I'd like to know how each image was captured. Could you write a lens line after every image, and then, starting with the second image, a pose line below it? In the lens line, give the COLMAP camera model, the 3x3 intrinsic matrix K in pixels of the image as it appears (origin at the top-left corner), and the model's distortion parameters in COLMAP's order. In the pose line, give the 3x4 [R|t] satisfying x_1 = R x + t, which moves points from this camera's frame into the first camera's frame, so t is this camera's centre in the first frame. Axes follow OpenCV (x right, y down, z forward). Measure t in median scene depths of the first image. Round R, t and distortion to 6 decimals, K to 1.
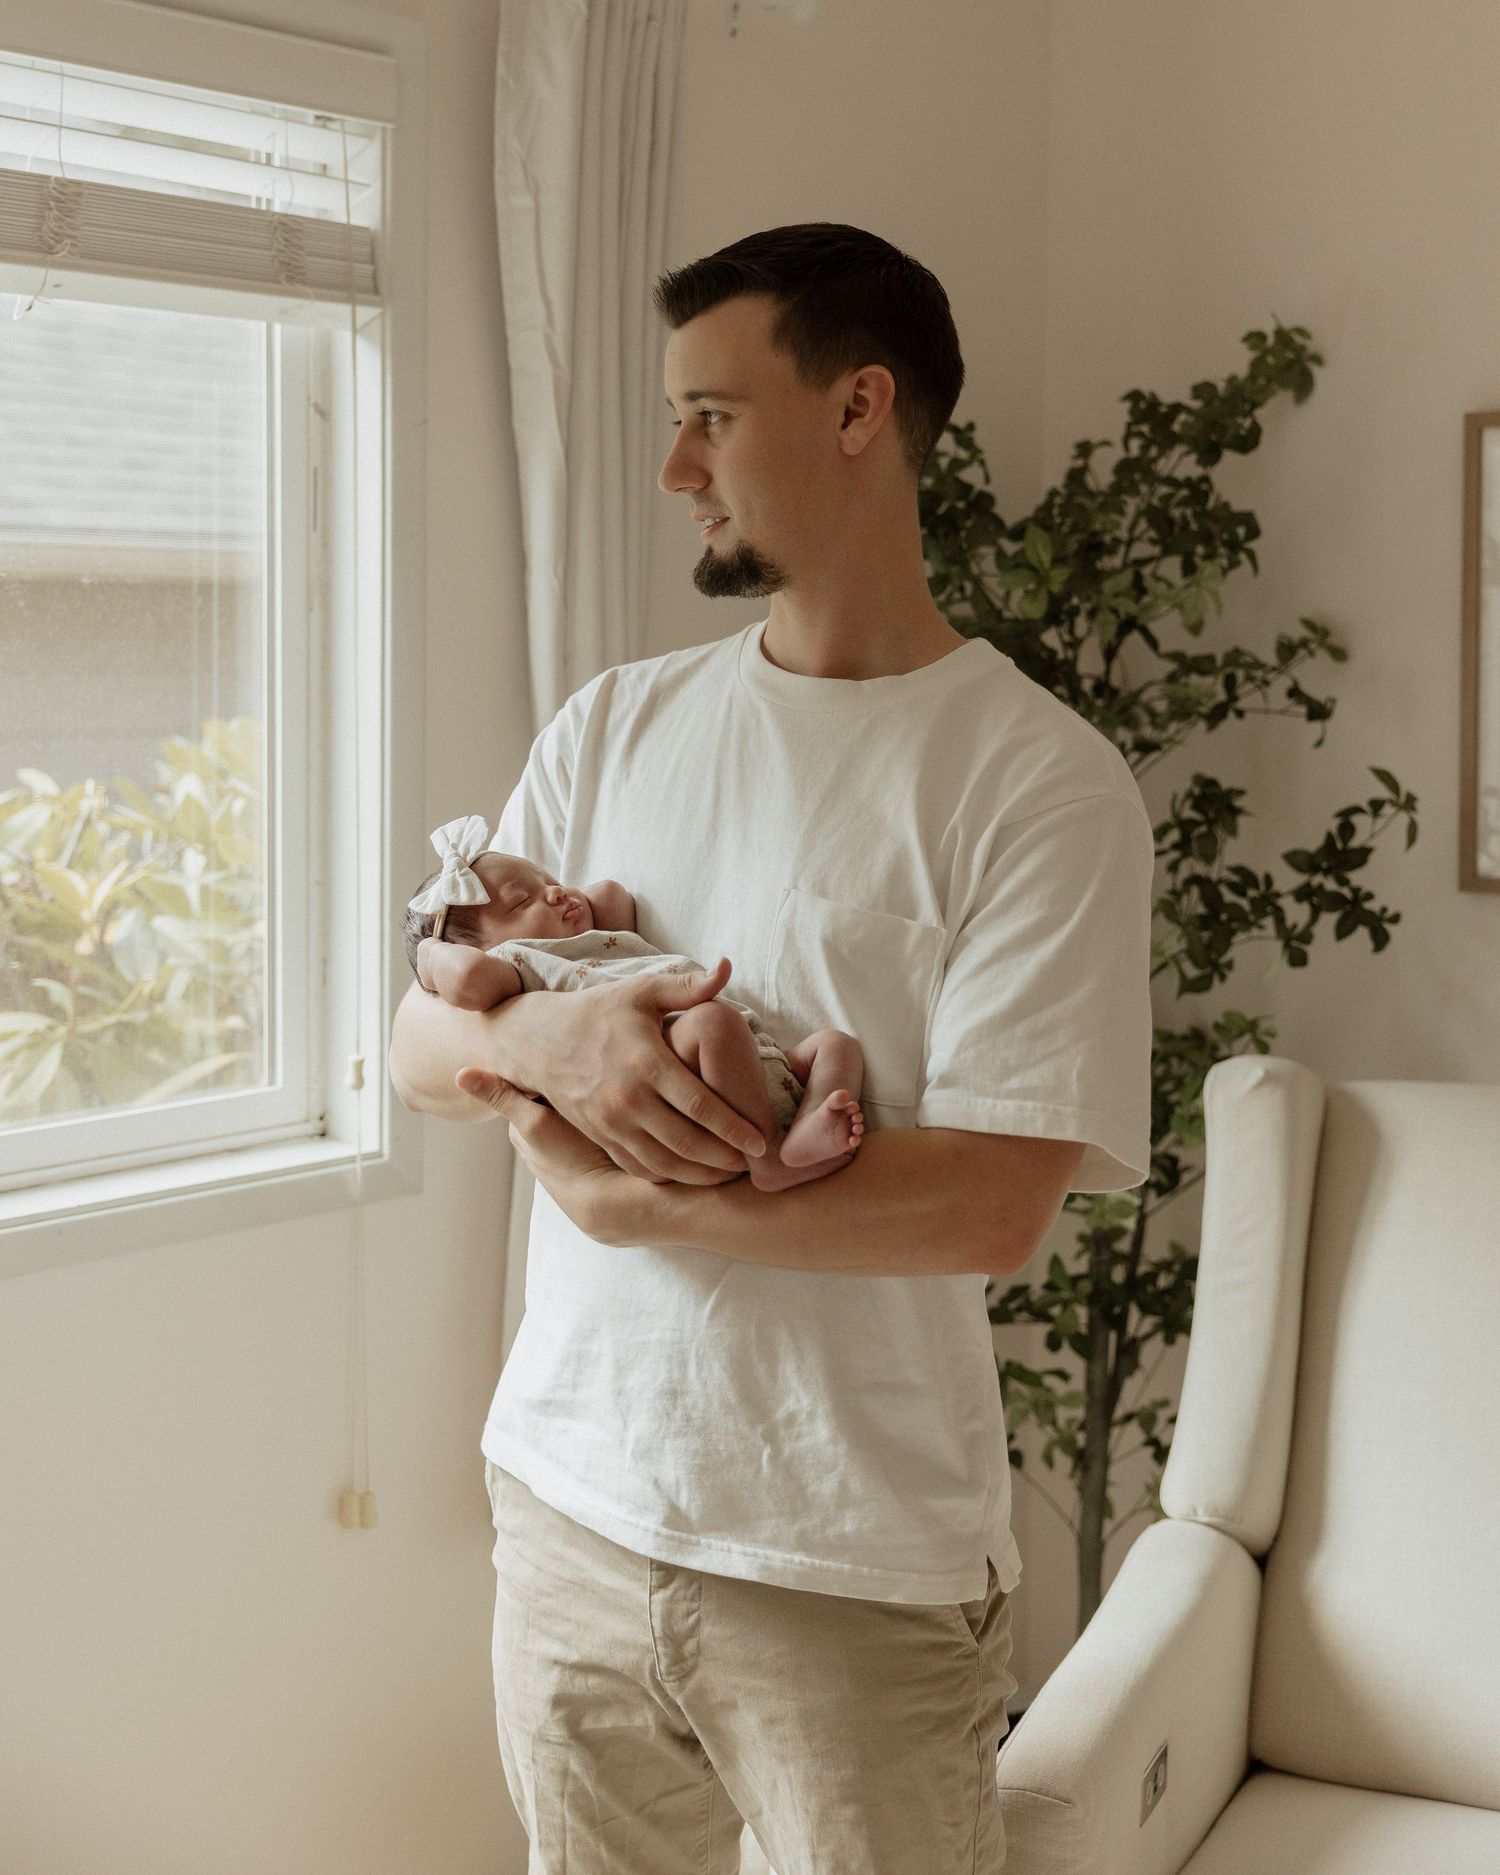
lens RADIAL K [[2644.8, 0, 757.6], [0, 2644.8, 757.6], [0, 0, 1]] dist [0.021875, 0.000000]
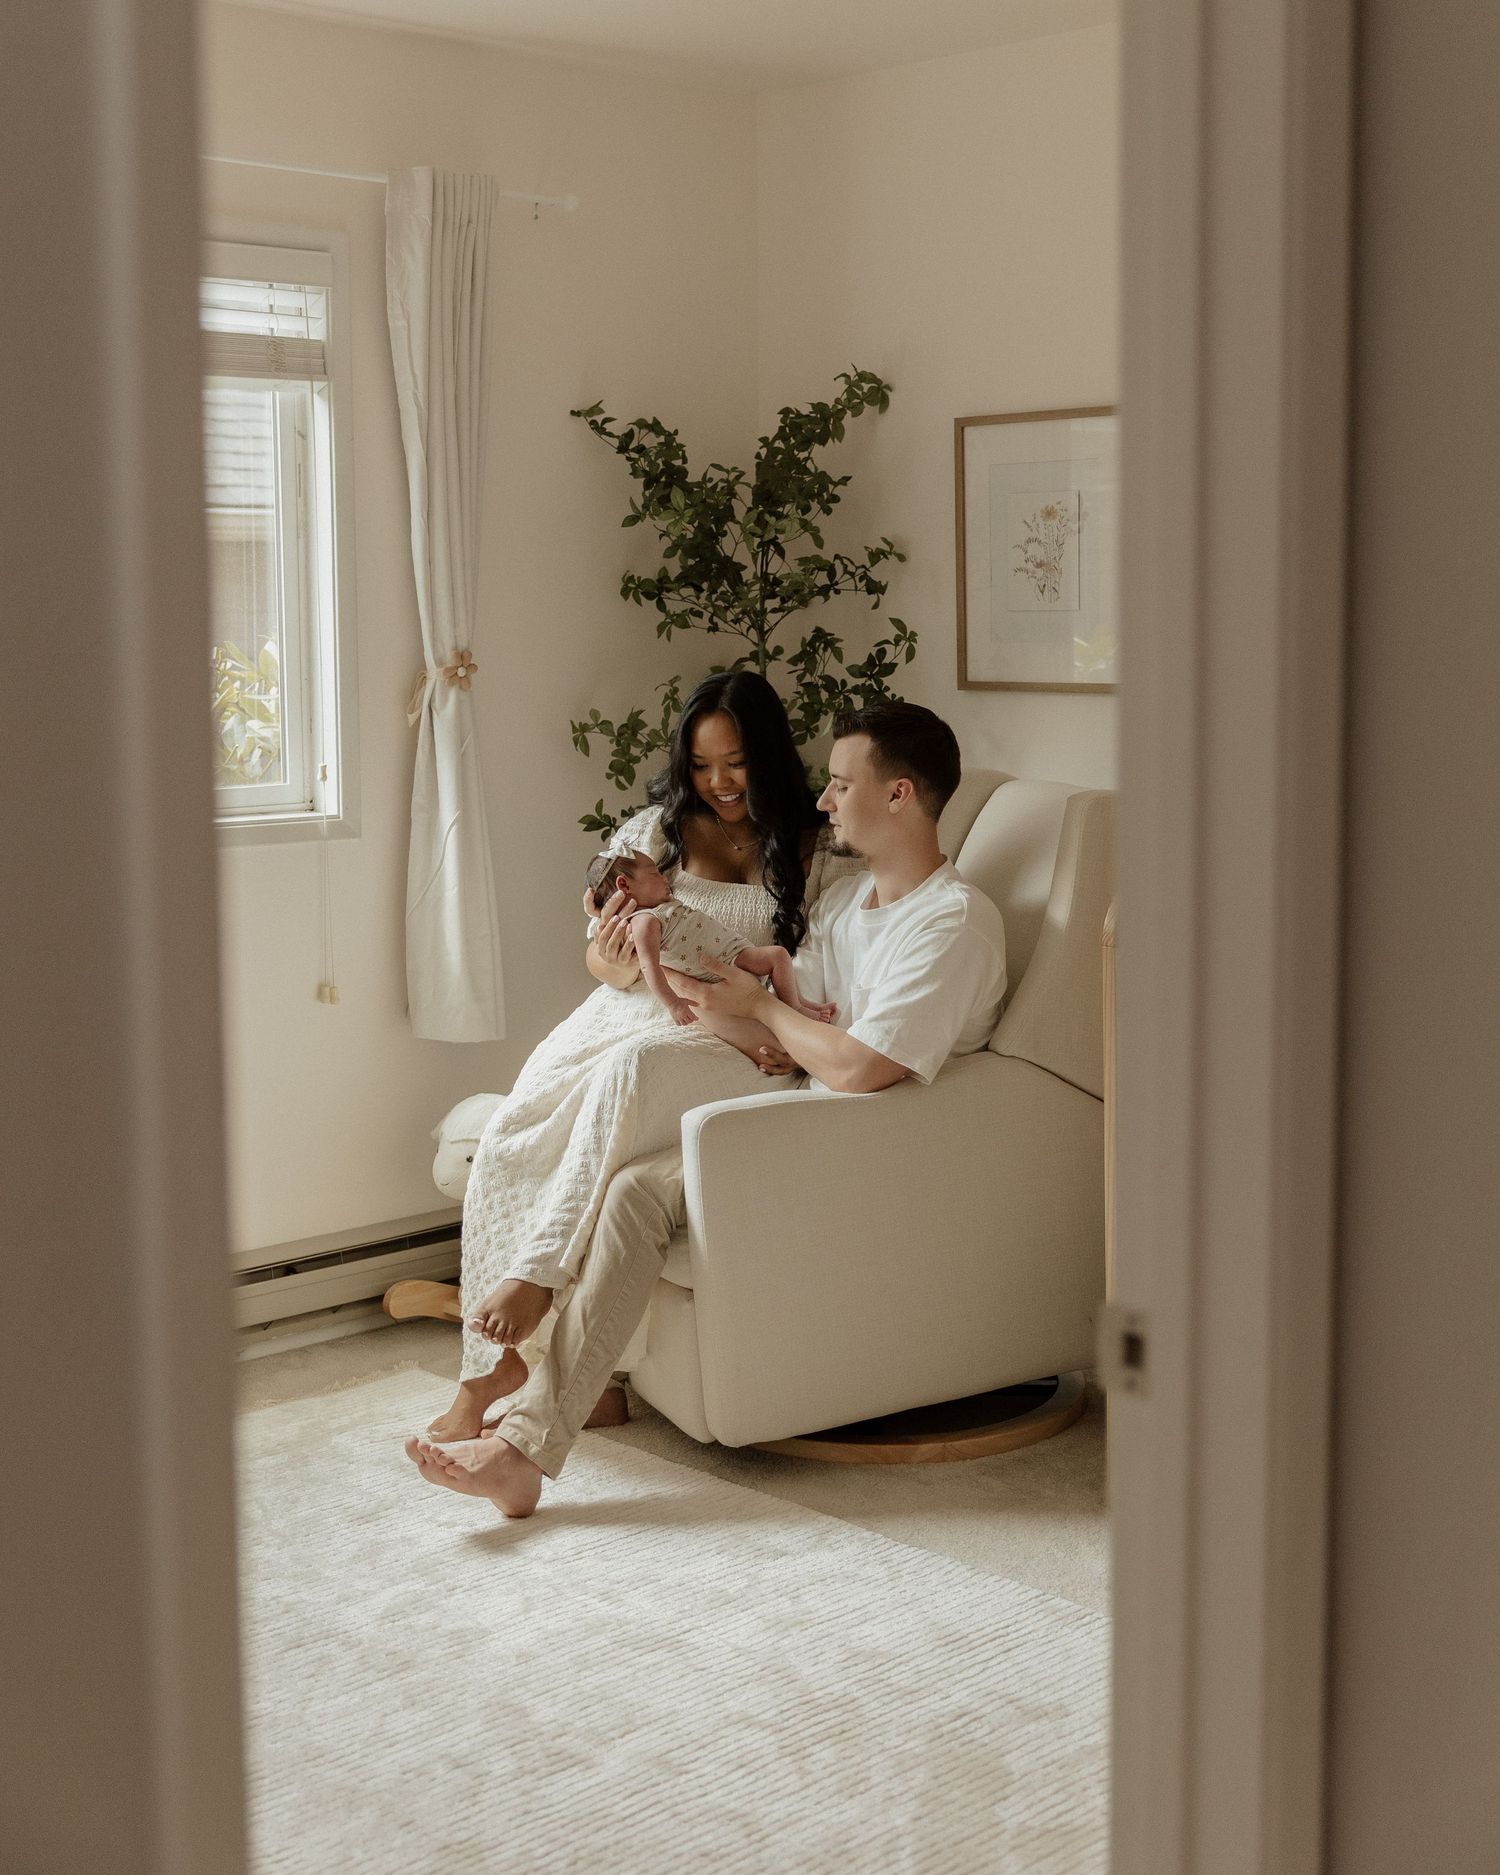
lens RADIAL K [[2644.8, 0, 748.5], [0, 2644.8, 861.7], [0, 0, 1]] dist [0.021875, 0.000000]
pose [[0.995058, -0.005233, -0.099161, 0.310945], [0.010403, 0.998609, 0.051692, 0.074947], [0.098752, -0.052468, 0.993728, -0.806775]]
